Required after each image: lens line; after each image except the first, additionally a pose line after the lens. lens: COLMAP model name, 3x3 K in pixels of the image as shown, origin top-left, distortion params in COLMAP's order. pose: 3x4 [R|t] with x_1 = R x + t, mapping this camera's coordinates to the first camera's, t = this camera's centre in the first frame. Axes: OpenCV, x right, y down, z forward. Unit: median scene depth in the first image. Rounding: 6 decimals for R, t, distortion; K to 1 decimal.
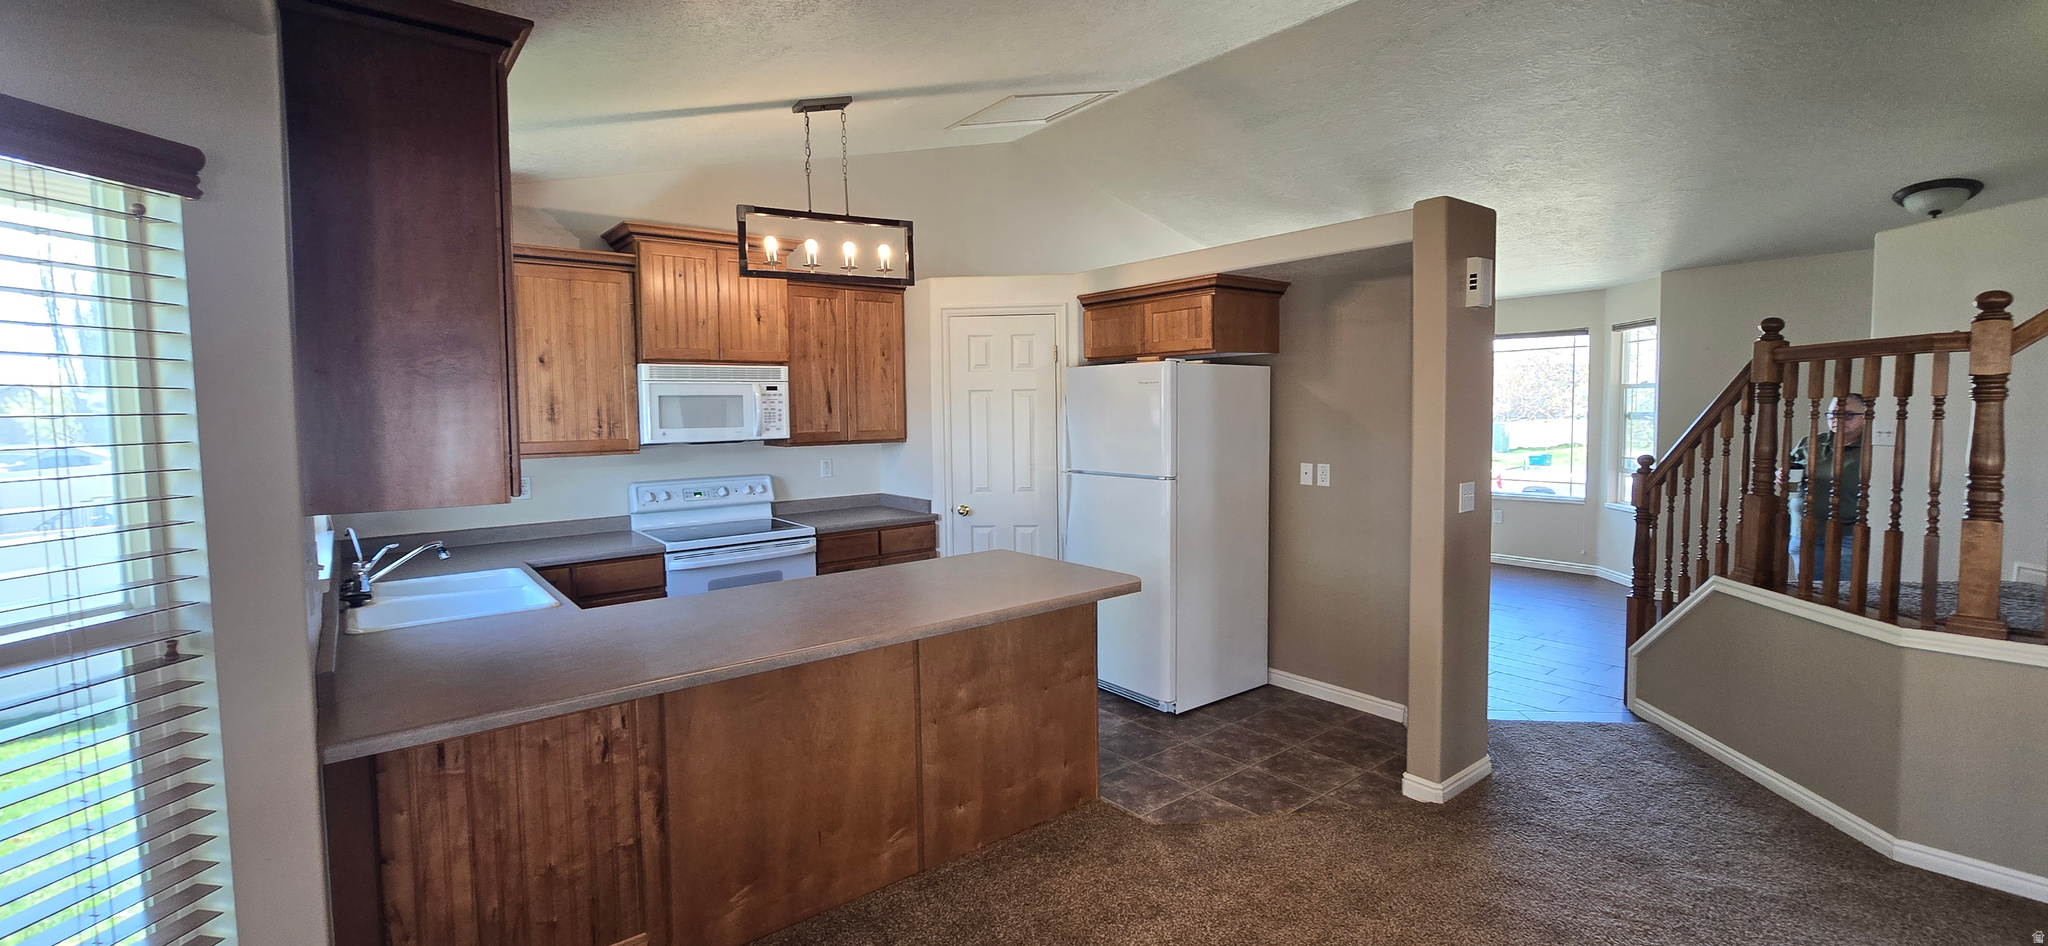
lens RADIAL K [[836.9, 0, 1019.1], [0, 836.9, 463.5], [0, 0, 1]] dist [0.006621, 0.000000]
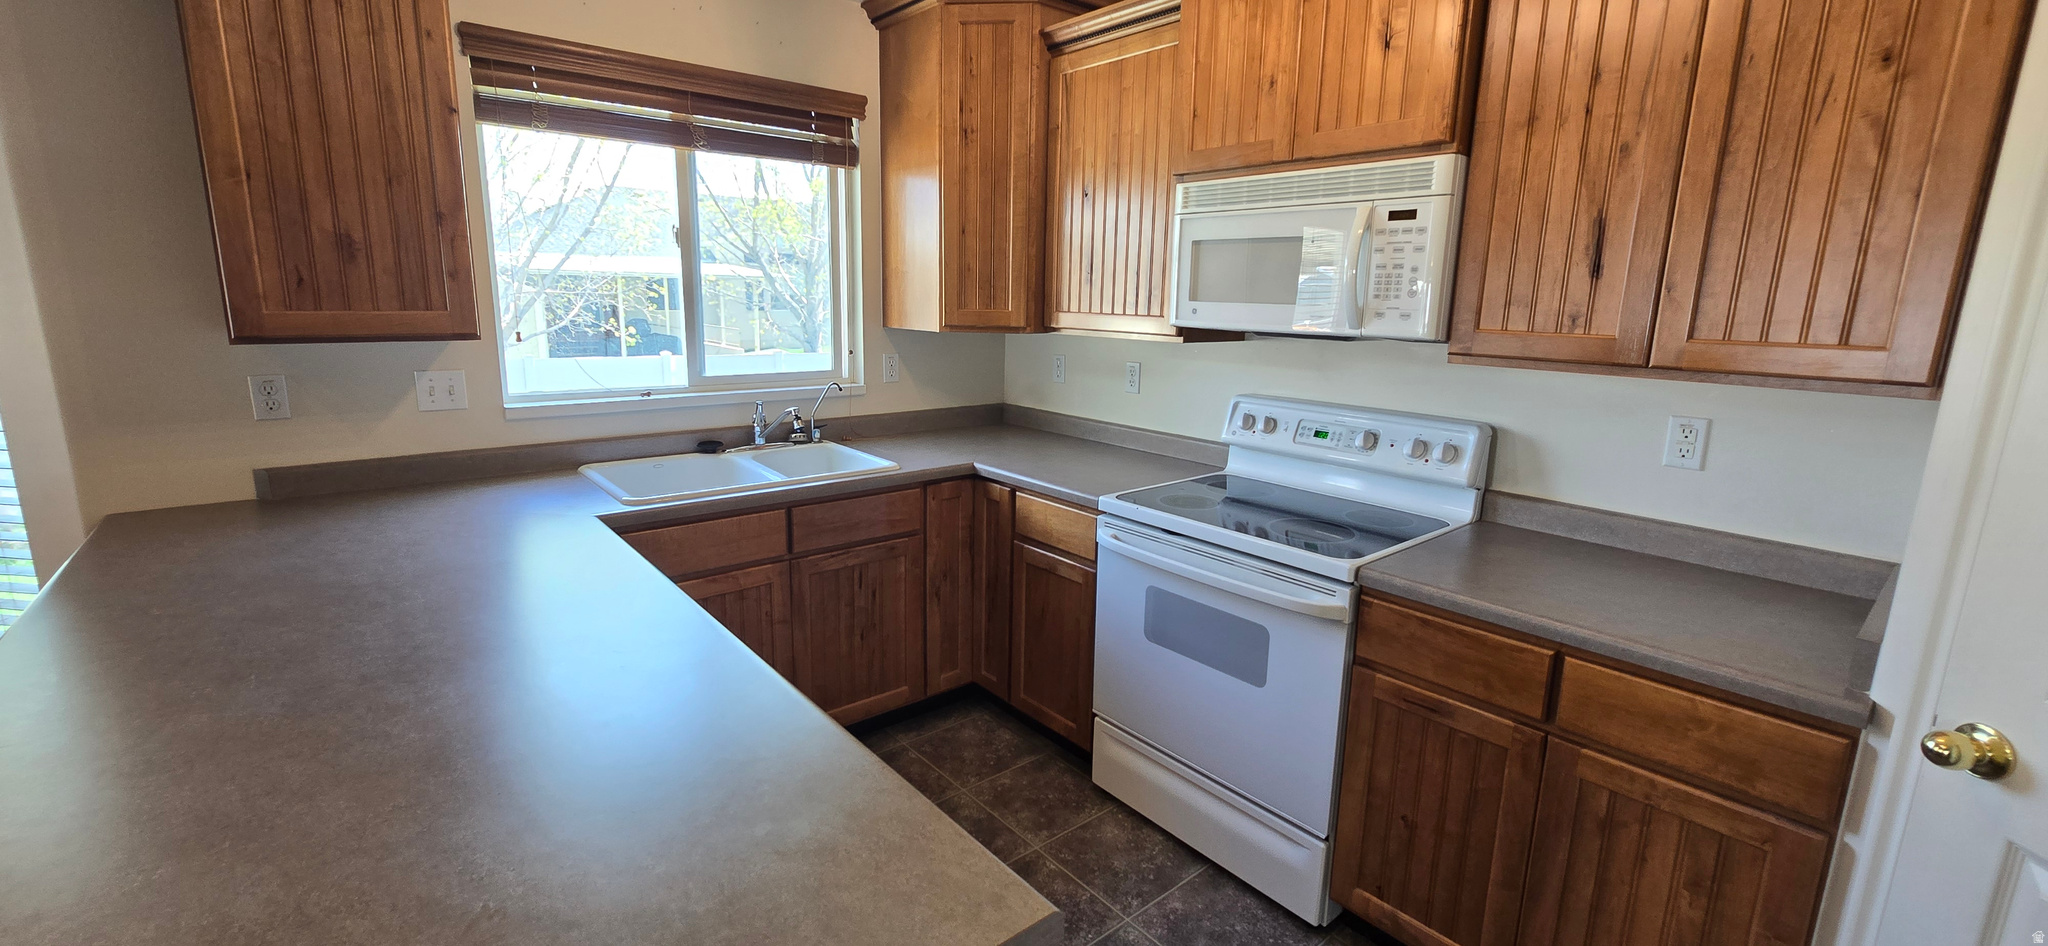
lens RADIAL K [[836.9, 0, 1021.7], [0, 836.9, 458.9], [0, 0, 1]] dist [0.006621, 0.000000]
pose [[0.008899, 0.209420, -0.977785, 0.135516], [-0.084433, 0.974489, 0.207946, -0.042836], [0.996389, 0.080707, 0.026354, 0.817608]]
